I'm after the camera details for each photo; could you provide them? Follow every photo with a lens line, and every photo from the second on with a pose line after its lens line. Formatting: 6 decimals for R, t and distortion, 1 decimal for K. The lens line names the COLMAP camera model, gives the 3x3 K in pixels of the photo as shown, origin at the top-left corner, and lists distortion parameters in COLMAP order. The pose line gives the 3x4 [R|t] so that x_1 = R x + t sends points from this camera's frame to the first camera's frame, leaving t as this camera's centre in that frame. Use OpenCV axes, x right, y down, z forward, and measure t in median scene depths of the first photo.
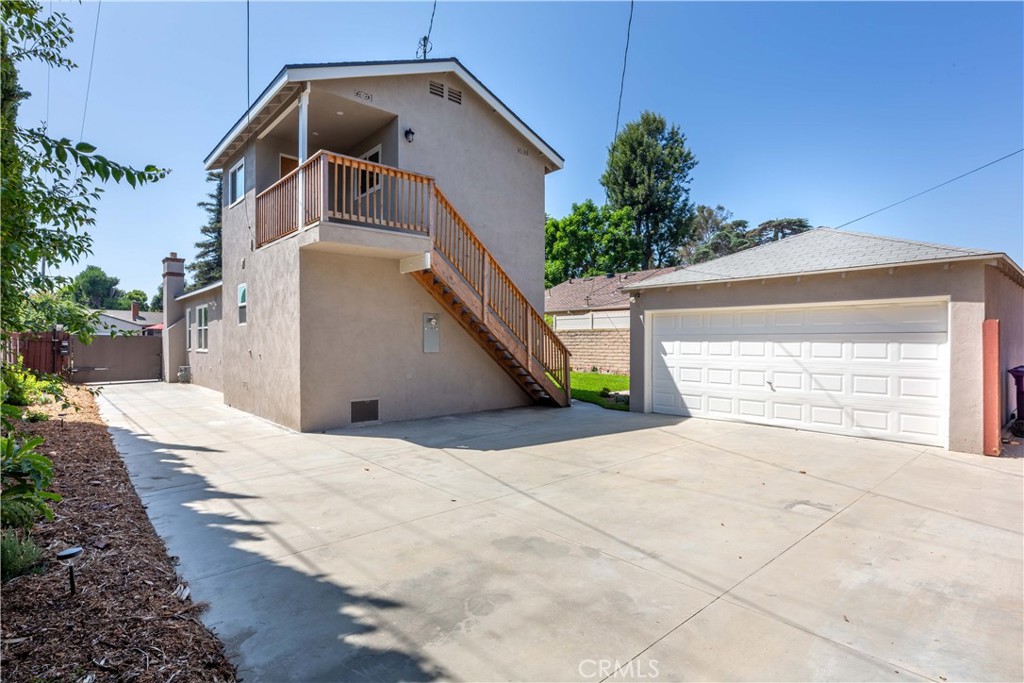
lens RADIAL K [[513.6, 0, 512.0], [0, 513.6, 341.5], [0, 0, 1]] dist [0.000116, 0.000087]
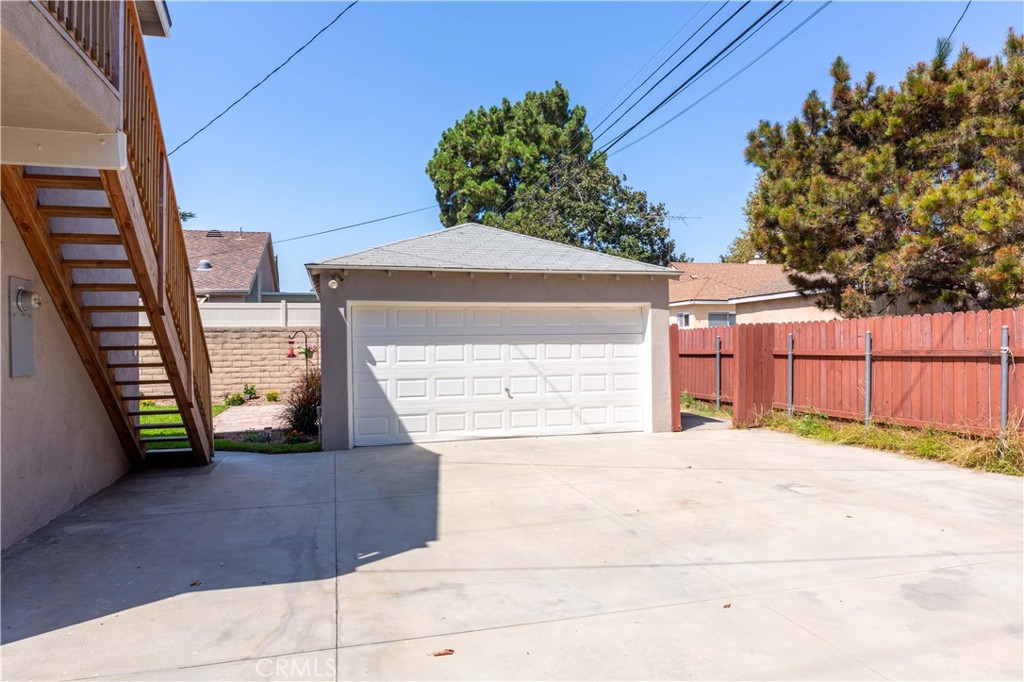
lens RADIAL K [[645.5, 0, 512.0], [0, 645.5, 341.0], [0, 0, 1]] dist [0.000376, 0.001031]
pose [[0.445691, -0.004186, 0.895177, -0.576332], [0.012952, 0.999915, -0.001772, -0.002475], [-0.895093, 0.012384, 0.445707, 0.562806]]
